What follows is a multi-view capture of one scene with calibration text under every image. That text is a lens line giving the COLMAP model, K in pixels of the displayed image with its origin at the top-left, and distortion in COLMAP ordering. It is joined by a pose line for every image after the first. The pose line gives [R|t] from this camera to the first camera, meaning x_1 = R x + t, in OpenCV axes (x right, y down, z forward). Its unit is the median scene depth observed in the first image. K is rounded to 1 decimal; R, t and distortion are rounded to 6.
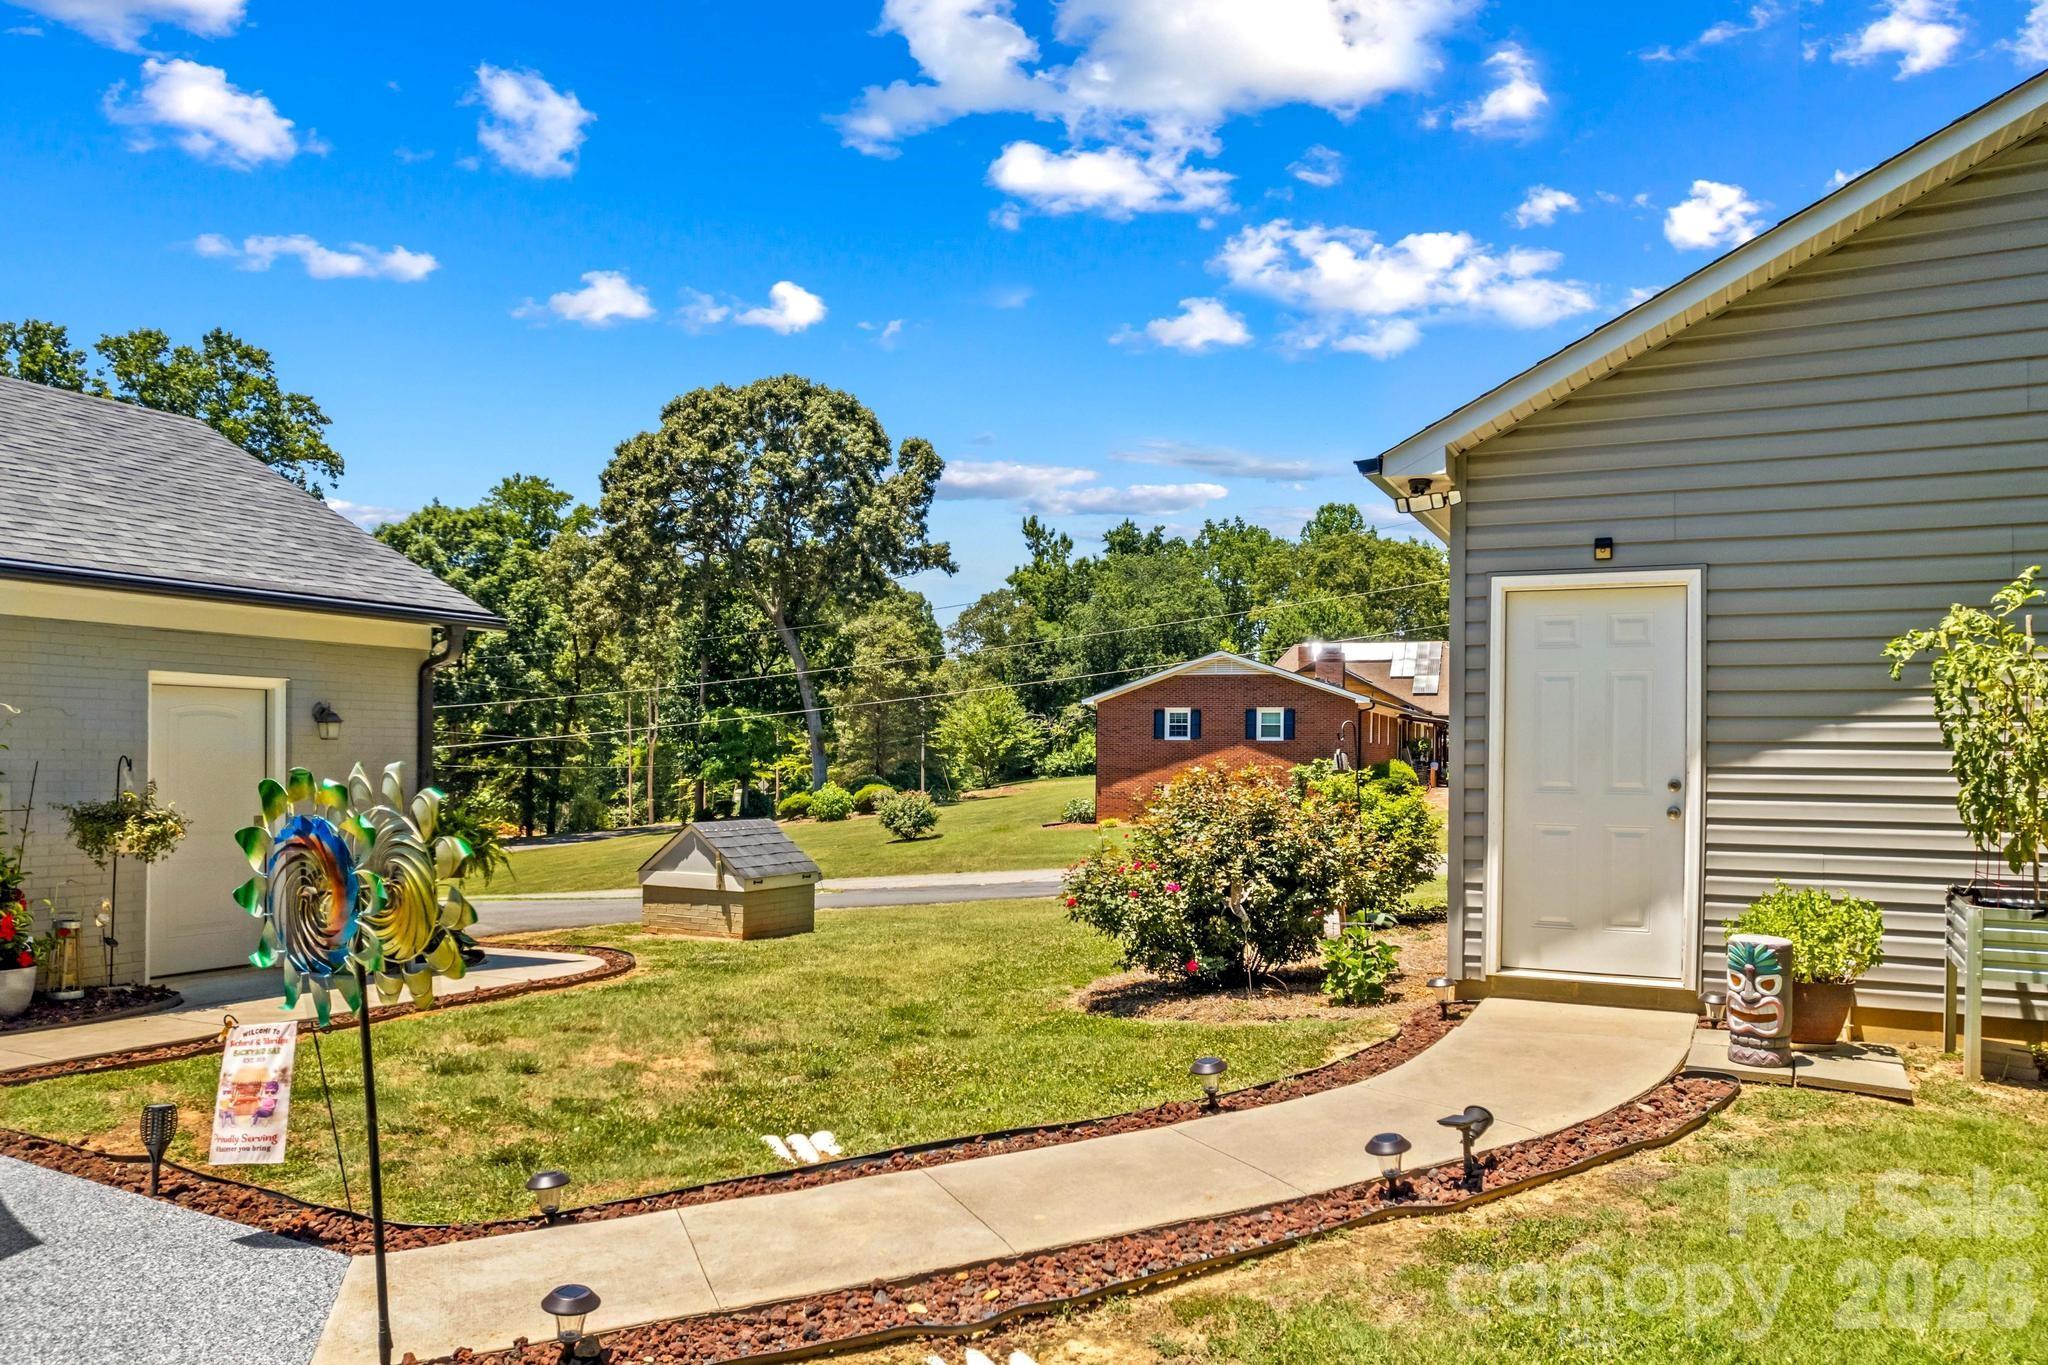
lens RADIAL K [[1345.3, 0, 1023.7], [0, 1345.3, 743.2], [0, 0, 1]] dist [-0.037078, -0.000623]
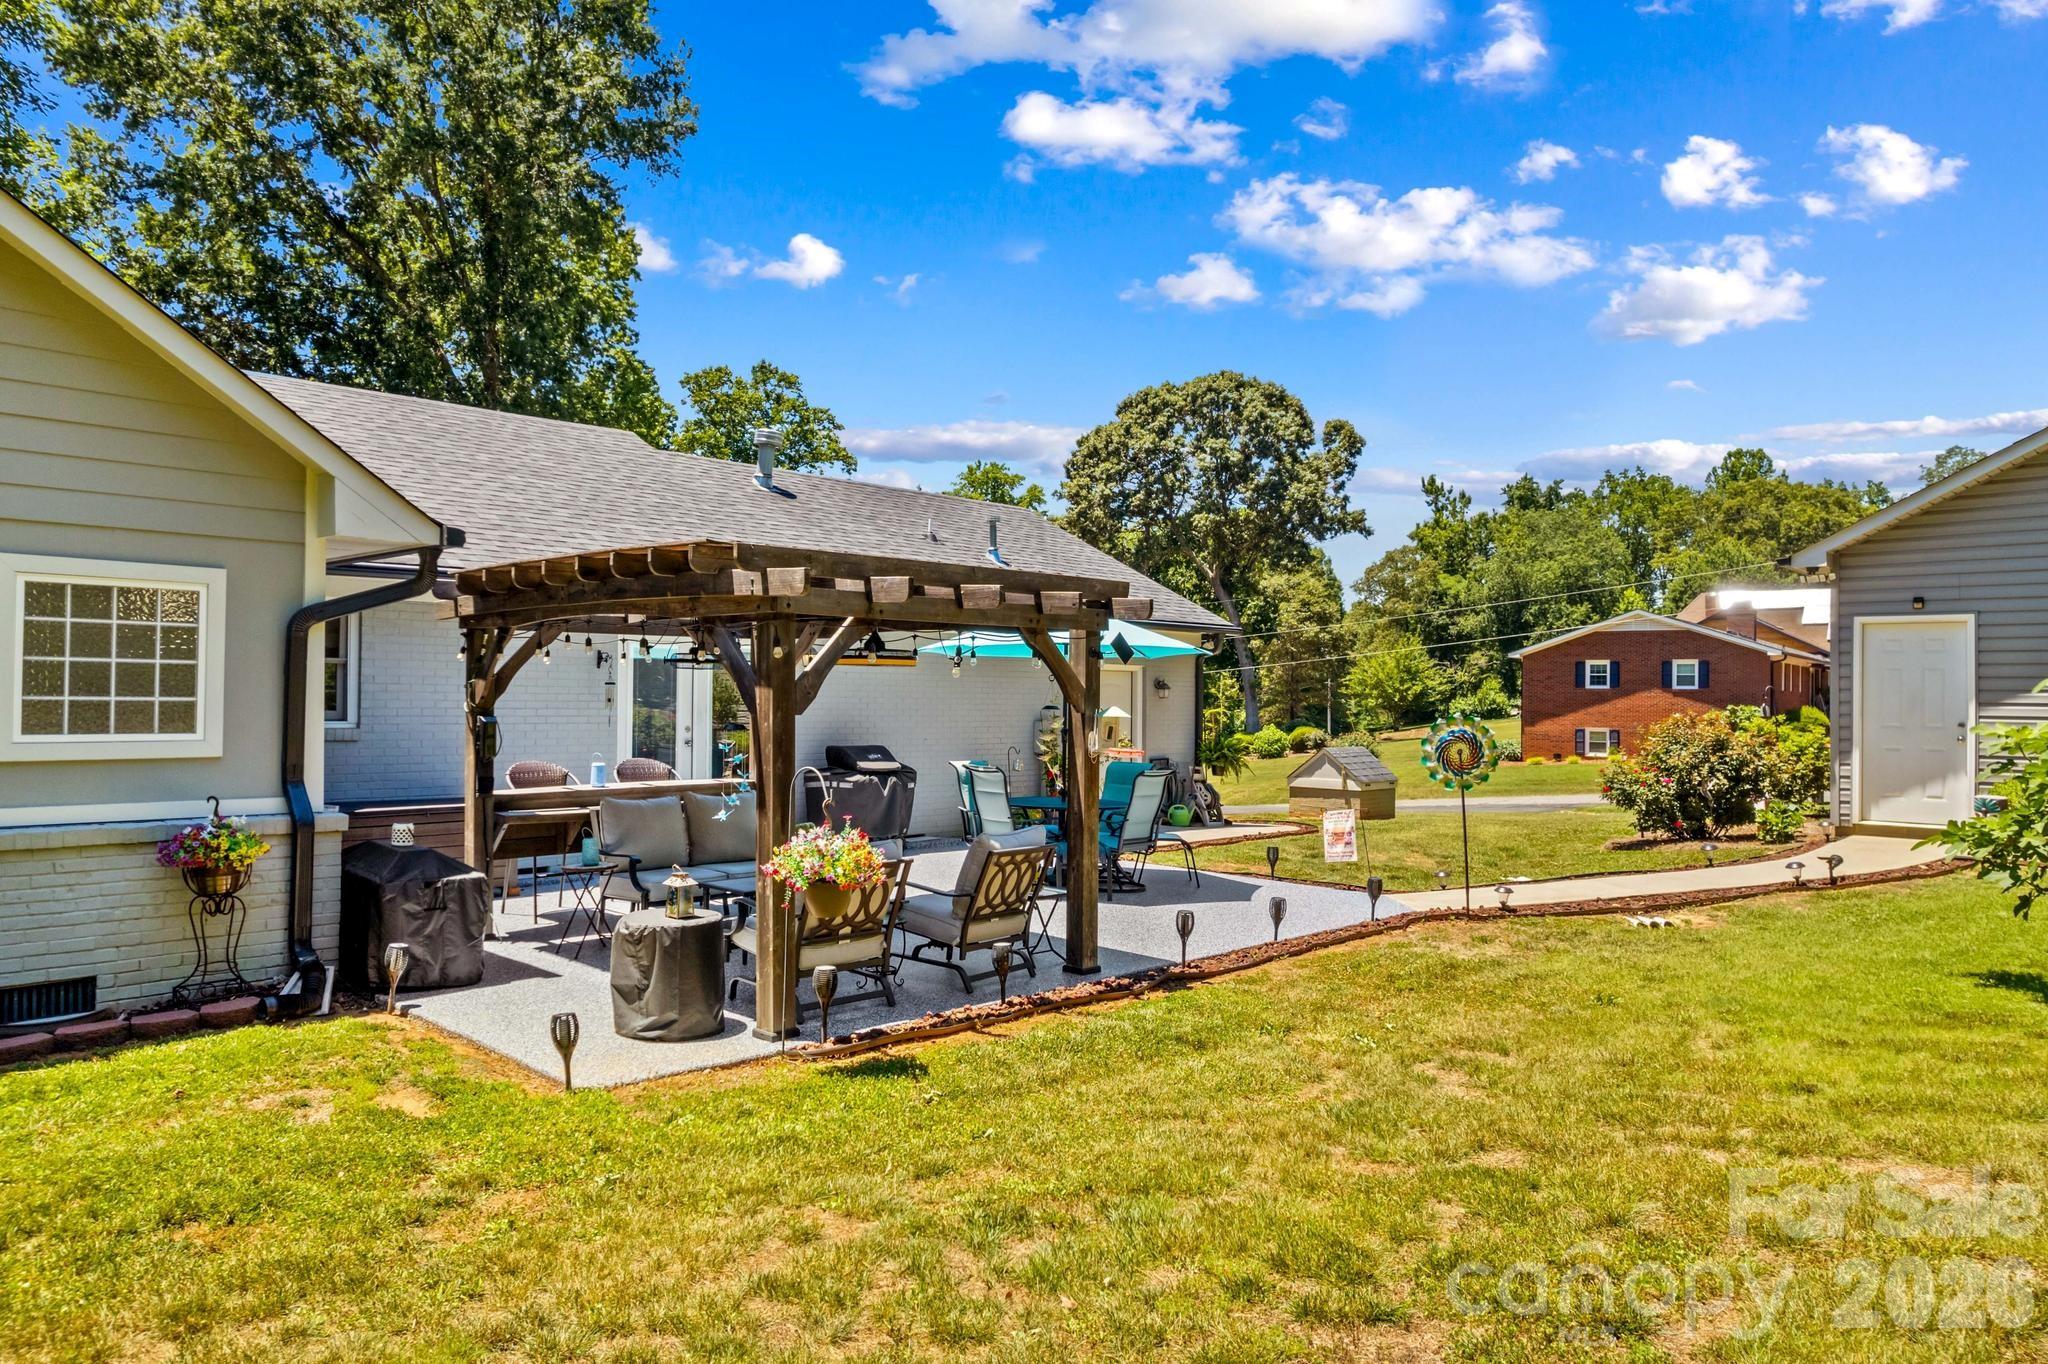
lens RADIAL K [[1334.2, 0, 1024.0], [0, 1334.2, 682.0], [0, 0, 1]] dist [-0.062350, 0.041191]
pose [[0.963603, -0.003976, -0.267309, -0.037643], [0.003040, 0.999988, -0.003912, -0.003339], [0.267321, 0.002957, 0.963603, -0.143020]]
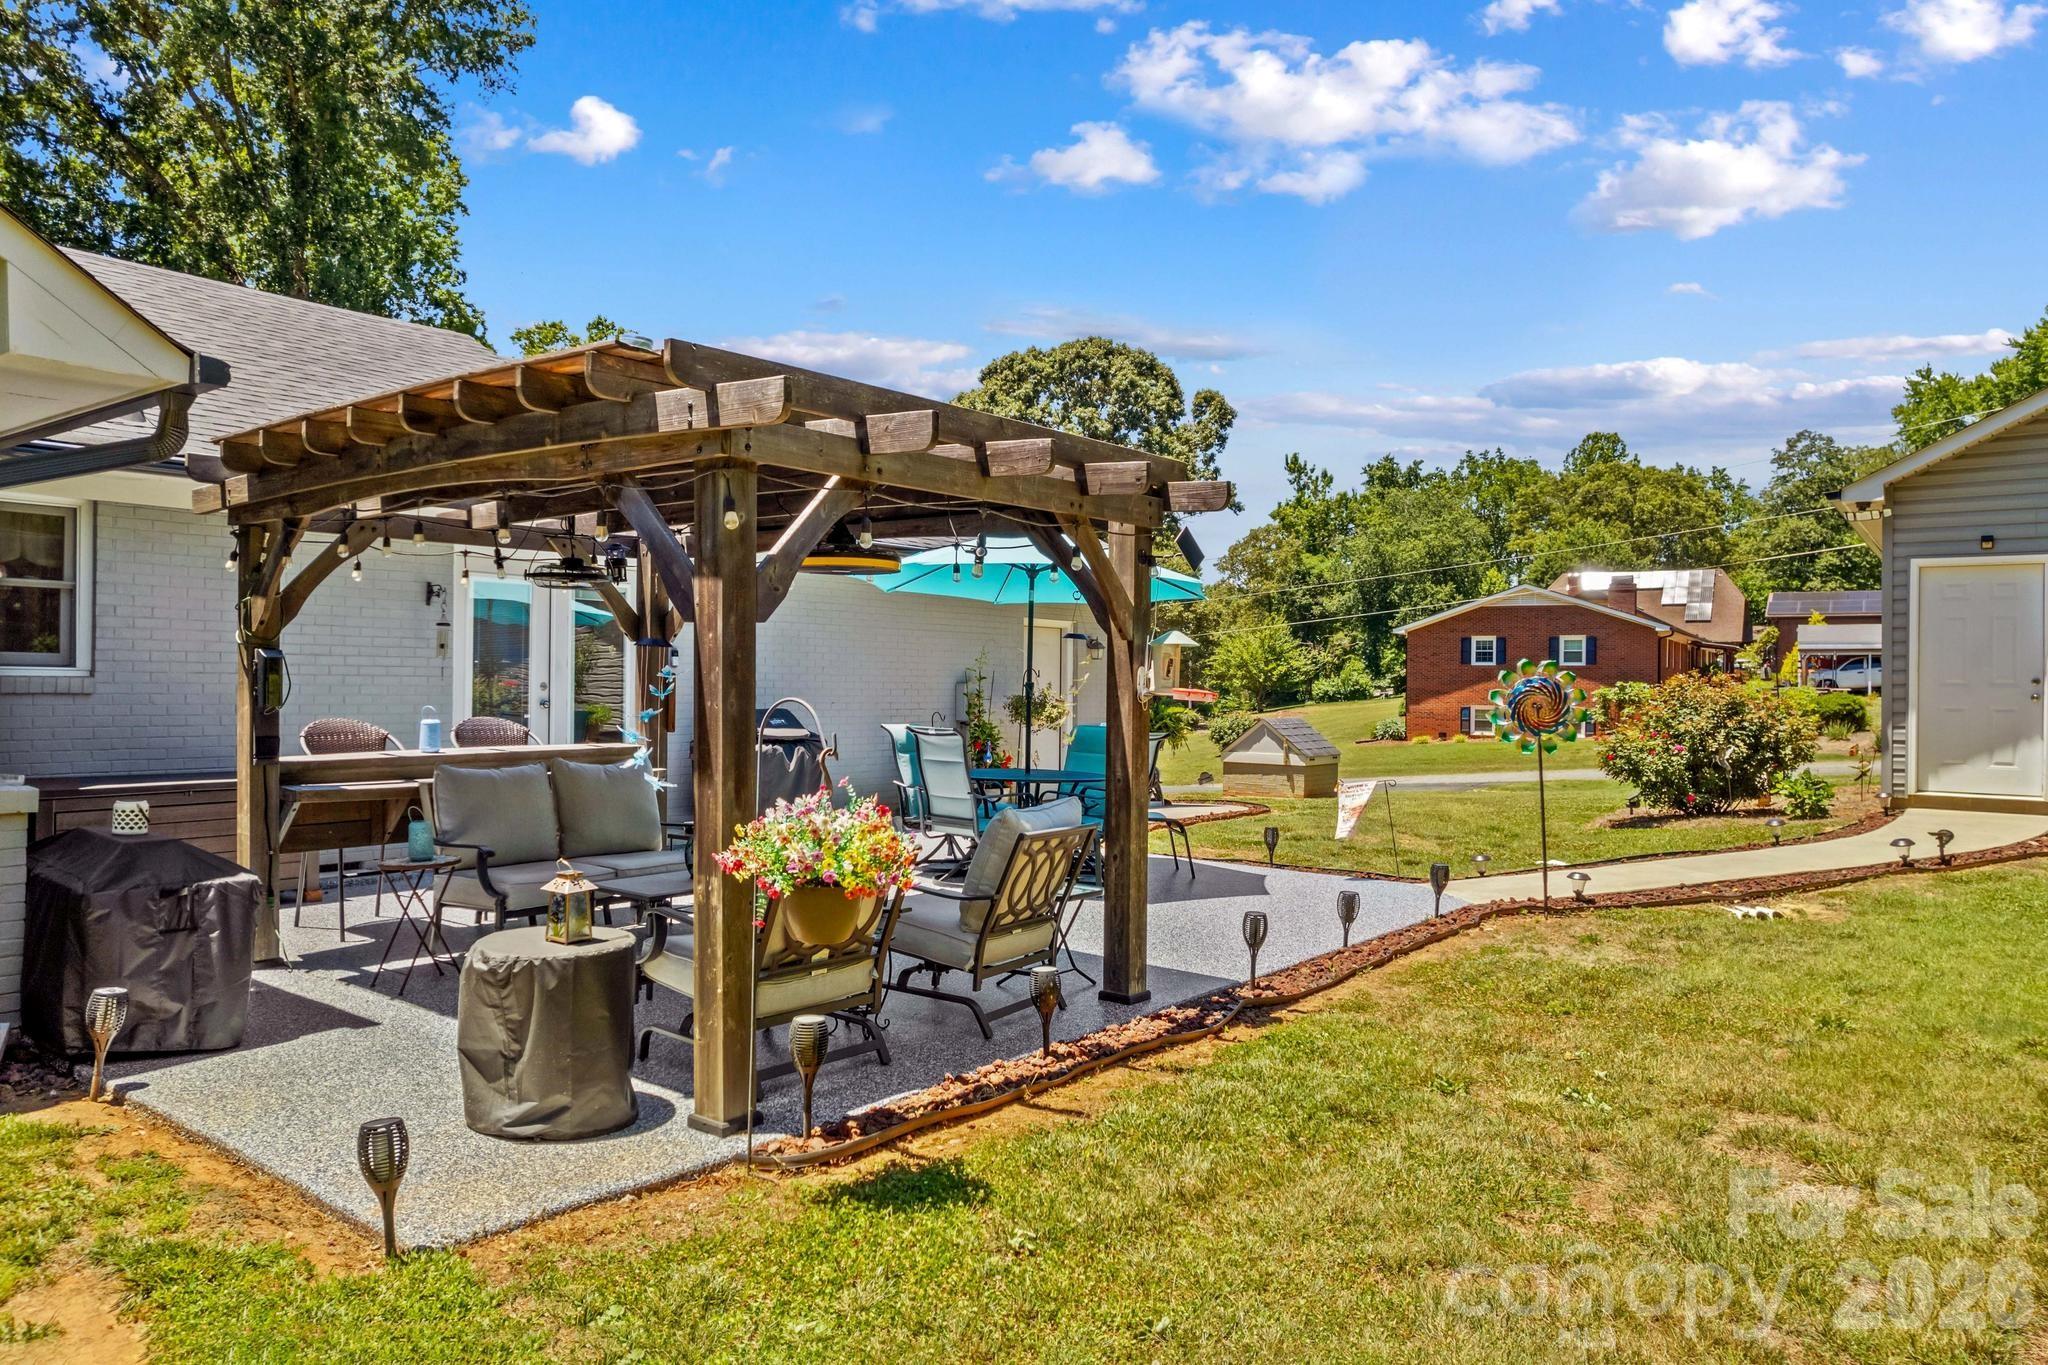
lens RADIAL K [[1349.0, 0, 995.2], [0, 1349.0, 676.6], [0, 0, 1]] dist [-0.081908, 0.075255]
pose [[0.984887, -0.001275, -0.173193, -0.063086], [0.001831, 0.999994, 0.003048, 0.002128], [0.173188, -0.003319, 0.984883, -0.105944]]
